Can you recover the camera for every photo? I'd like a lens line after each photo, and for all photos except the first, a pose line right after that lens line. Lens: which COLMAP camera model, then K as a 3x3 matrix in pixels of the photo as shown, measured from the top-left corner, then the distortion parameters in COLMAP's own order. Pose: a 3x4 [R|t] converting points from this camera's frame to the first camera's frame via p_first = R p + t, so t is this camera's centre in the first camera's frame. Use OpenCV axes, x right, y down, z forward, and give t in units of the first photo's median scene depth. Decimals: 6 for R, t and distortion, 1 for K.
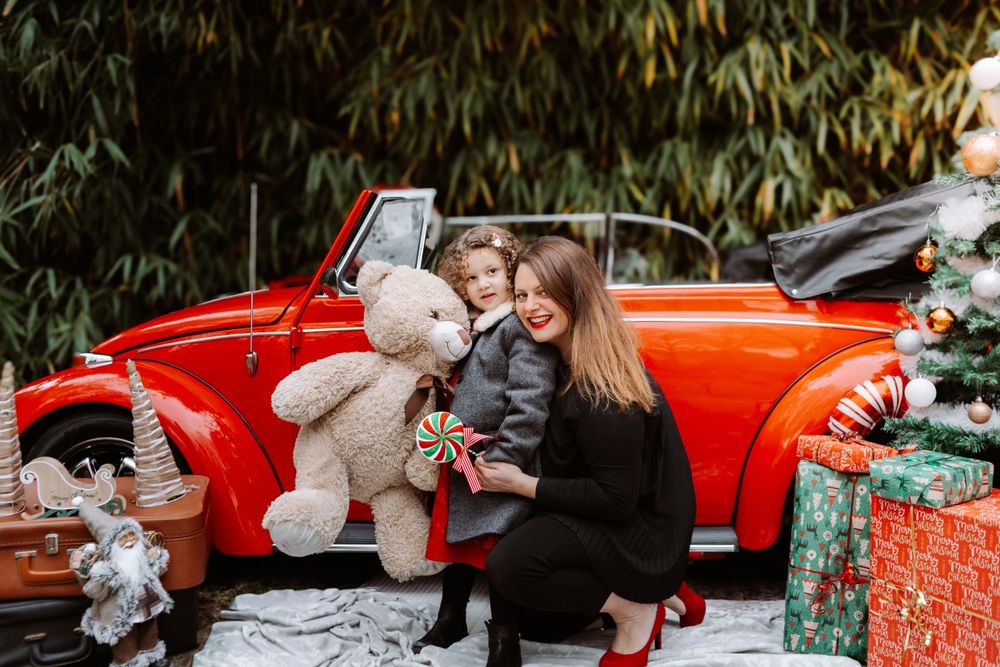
lens RADIAL K [[990.4, 0, 494.4], [0, 990.4, 327.0], [0, 0, 1]] dist [-0.002219, 0.000000]
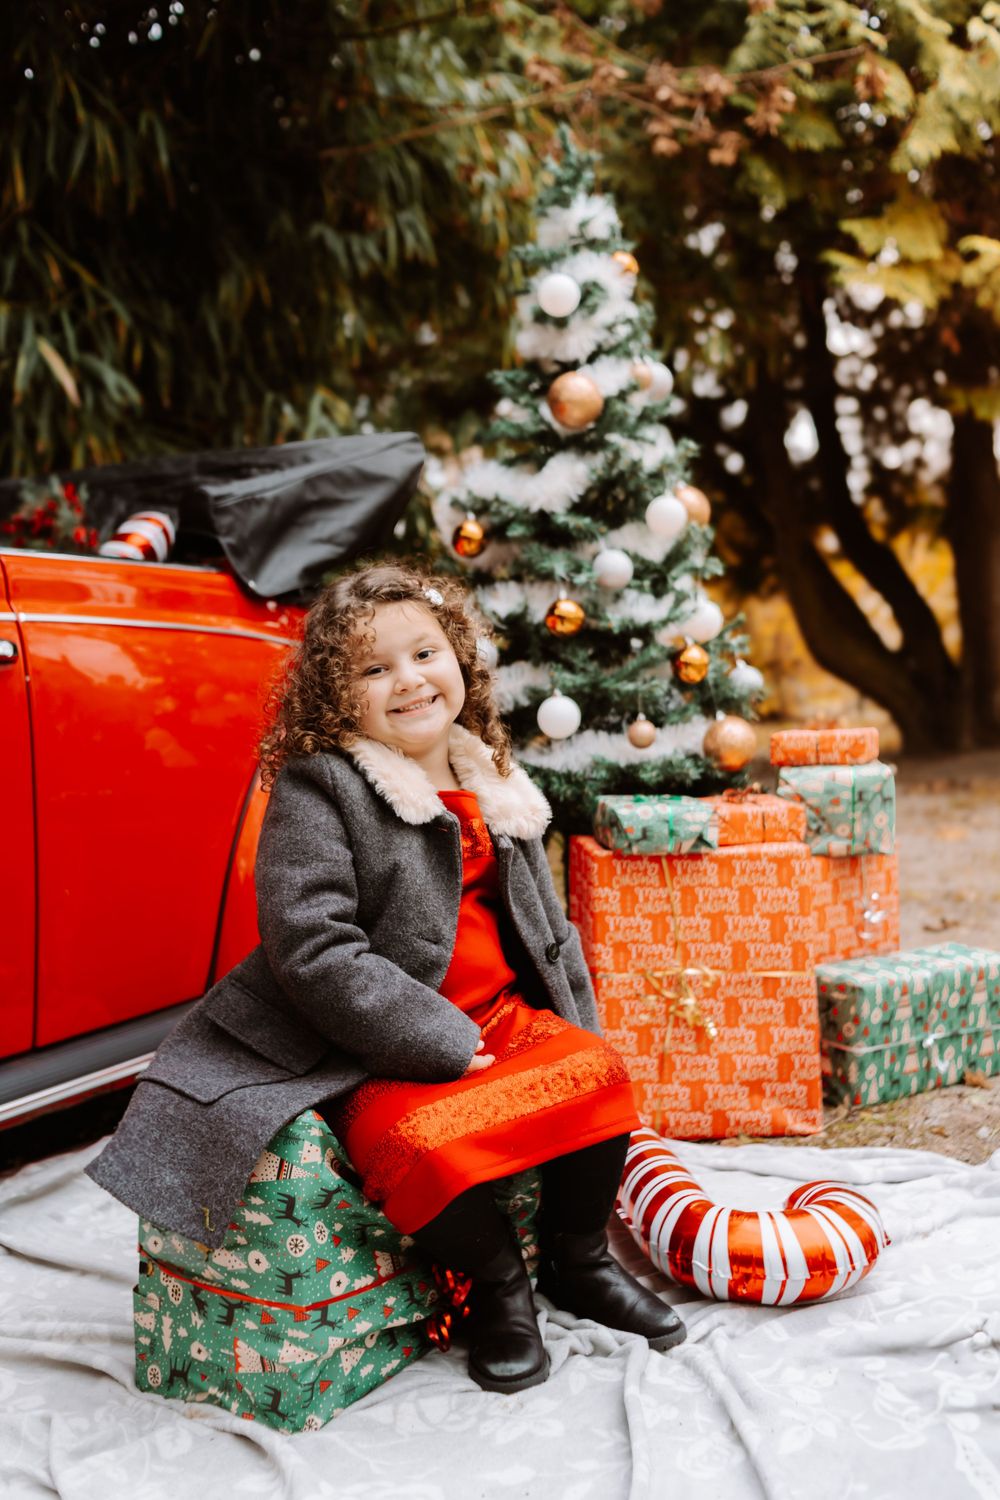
lens RADIAL K [[1417.8, 0, 496.3], [0, 1417.8, 751.1], [0, 0, 1]] dist [0.018044, 0.000000]
pose [[0.366224, -0.032792, 0.929949, -0.447703], [0.055837, 0.998352, 0.013214, 0.062007], [-0.928850, 0.047086, 0.367451, 0.553678]]
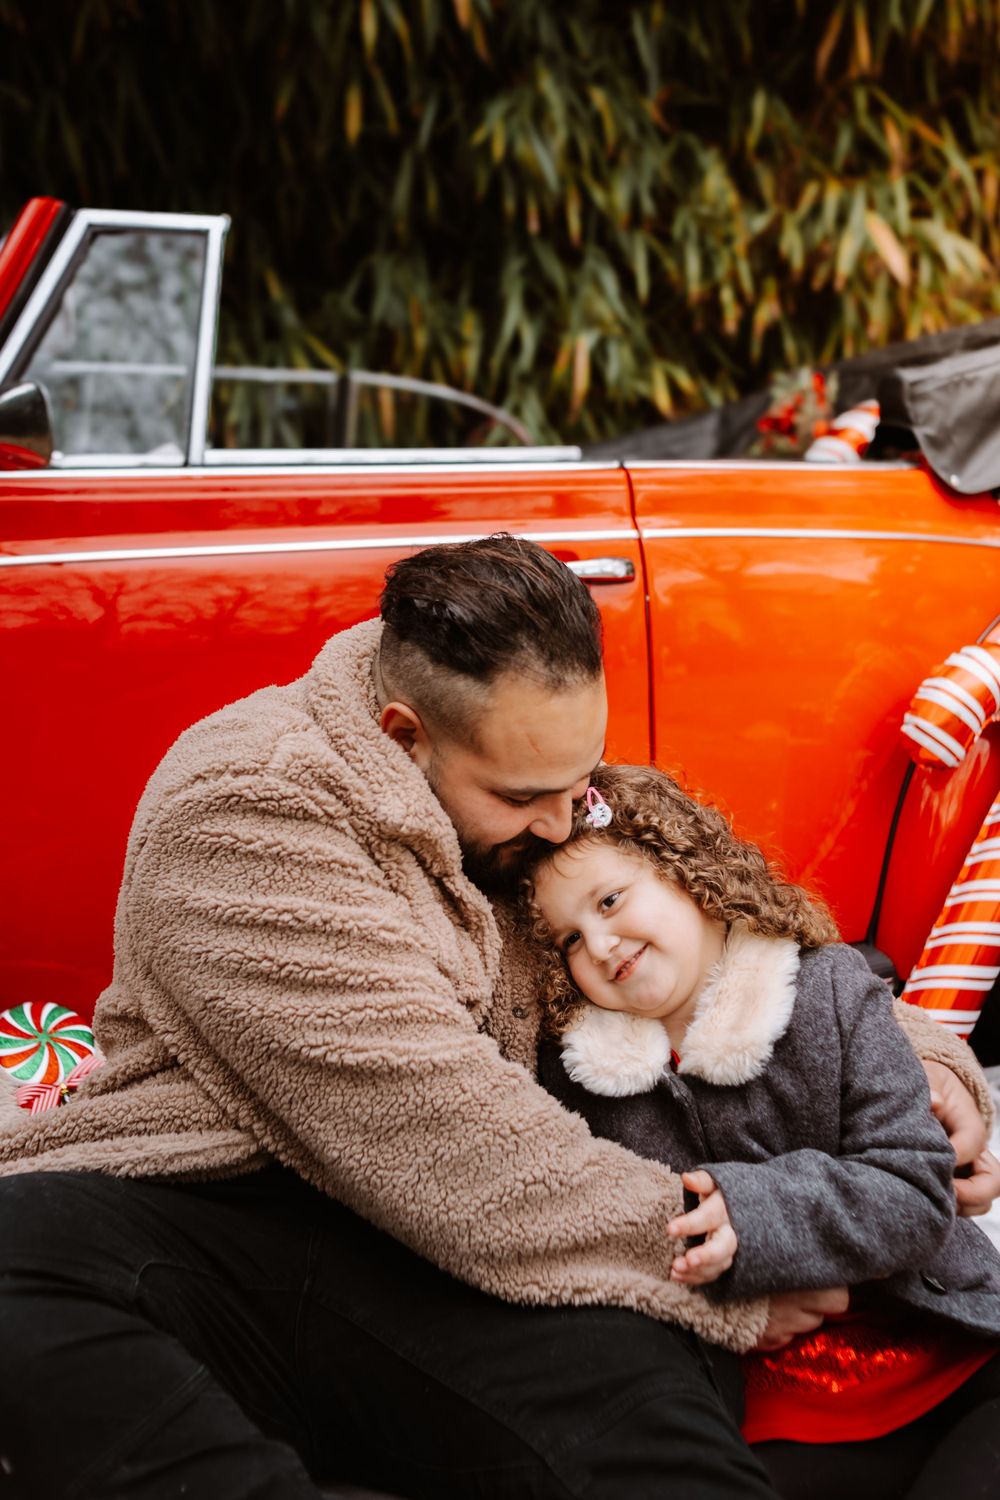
lens RADIAL K [[1485.6, 0, 497.9], [0, 1485.6, 755.3], [0, 0, 1]] dist [-0.002219, 0.000000]
pose [[0.858770, -0.063089, 0.508463, -0.310107], [0.036937, 0.997431, 0.061375, 0.051730], [-0.511029, -0.033926, 0.858894, 0.449255]]
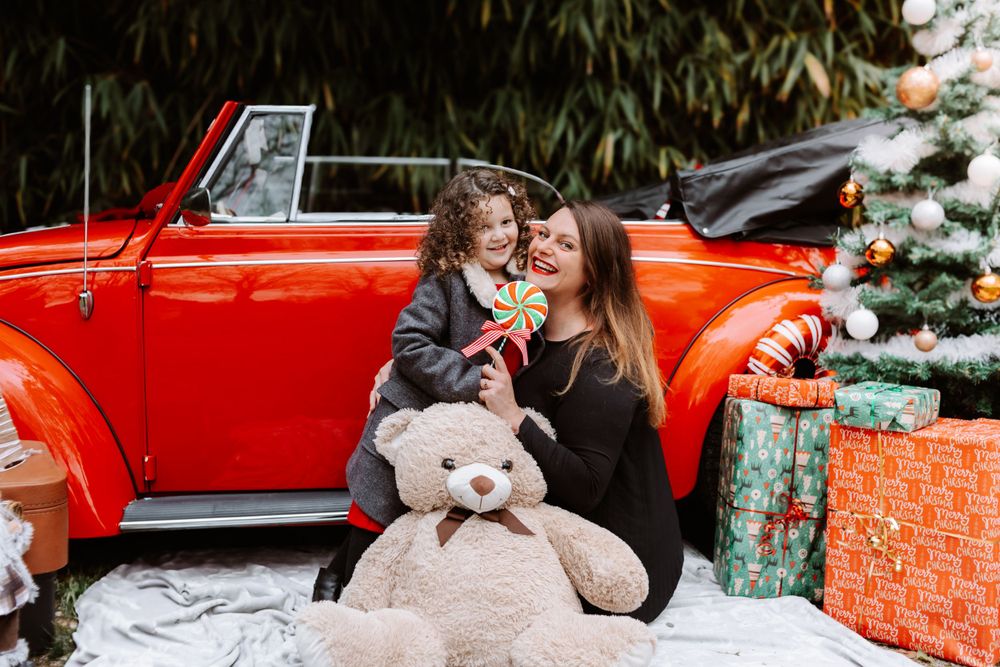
lens RADIAL K [[1052.5, 0, 489.6], [0, 1052.5, 331.4], [0, 0, 1]] dist [-0.002336, 0.000000]
pose [[0.958999, 0.002129, 0.283402, -0.187806], [-0.004167, 0.999970, 0.006588, 0.056379], [-0.283380, -0.007498, 0.958978, 0.078945]]
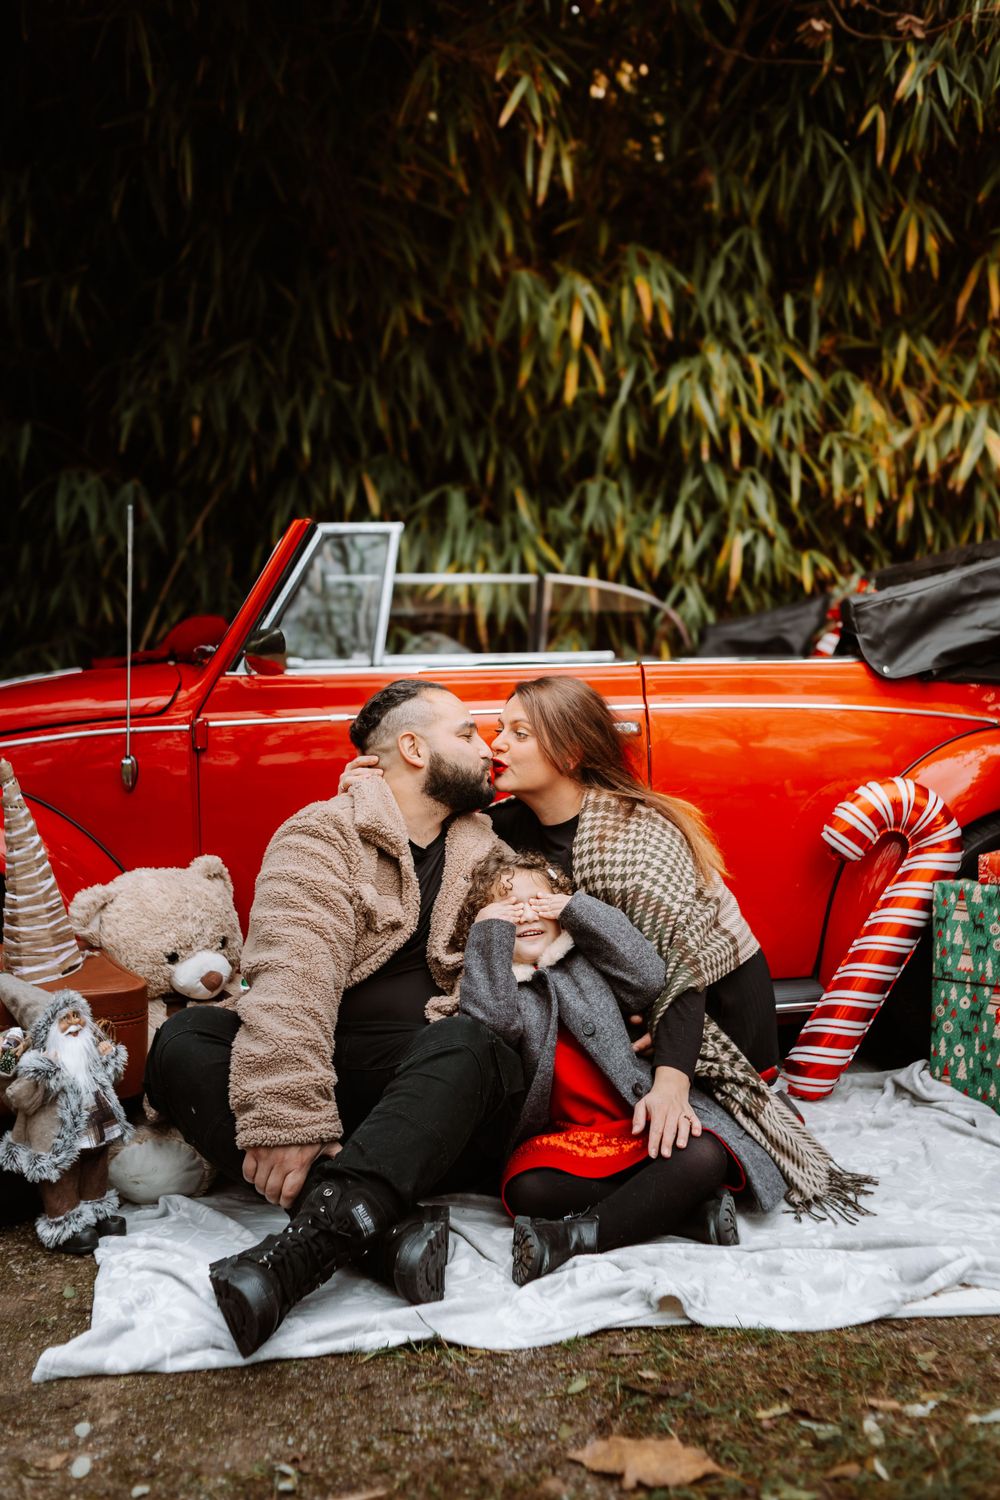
lens RADIAL K [[1485.6, 0, 497.2], [0, 1485.6, 754.2], [0, 0, 1]] dist [-0.002219, 0.000000]
pose [[0.961020, -0.005107, 0.276432, -0.310475], [0.009750, 0.999834, -0.015421, 0.045660], [-0.276307, 0.017515, 0.960910, -0.029908]]
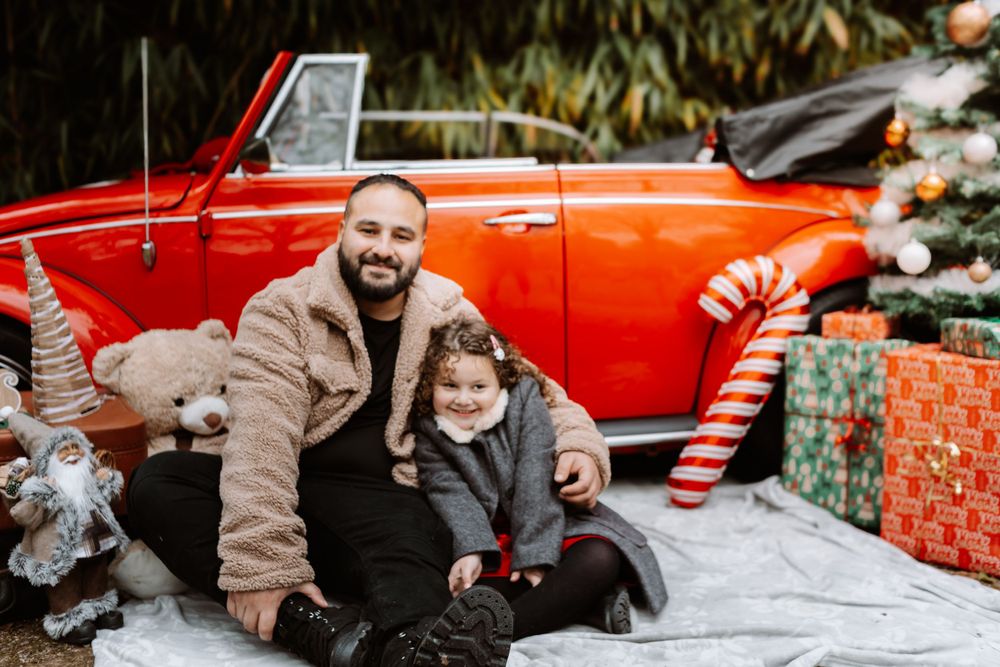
lens RADIAL K [[990.4, 0, 501.2], [0, 990.4, 337.3], [0, 0, 1]] dist [-0.002219, 0.000000]
pose [[0.955986, -0.028892, 0.291988, -0.226456], [0.014833, 0.998627, 0.050248, 0.074611], [-0.293038, -0.043706, 0.955101, 0.125773]]
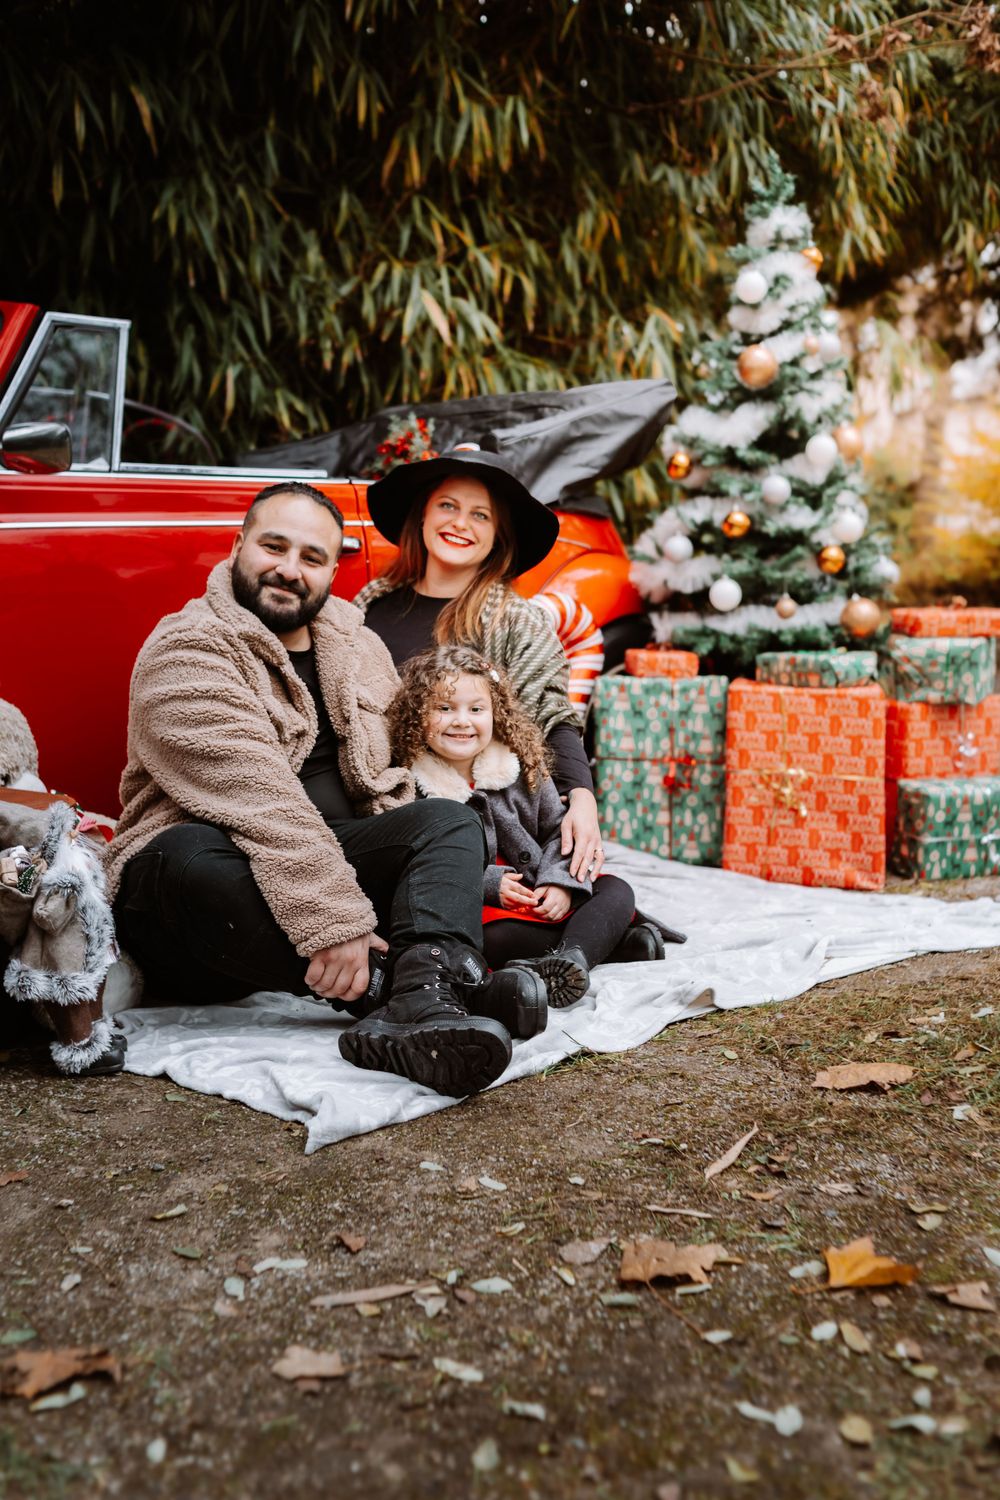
lens RADIAL K [[1485.6, 0, 512.3], [0, 1485.6, 760.2], [0, 0, 1]] dist [-0.002219, 0.000000]
pose [[0.613694, -0.084679, 0.784990, -0.768914], [0.020916, 0.995627, 0.091049, 0.076548], [-0.789267, -0.039458, 0.612782, 0.186733]]
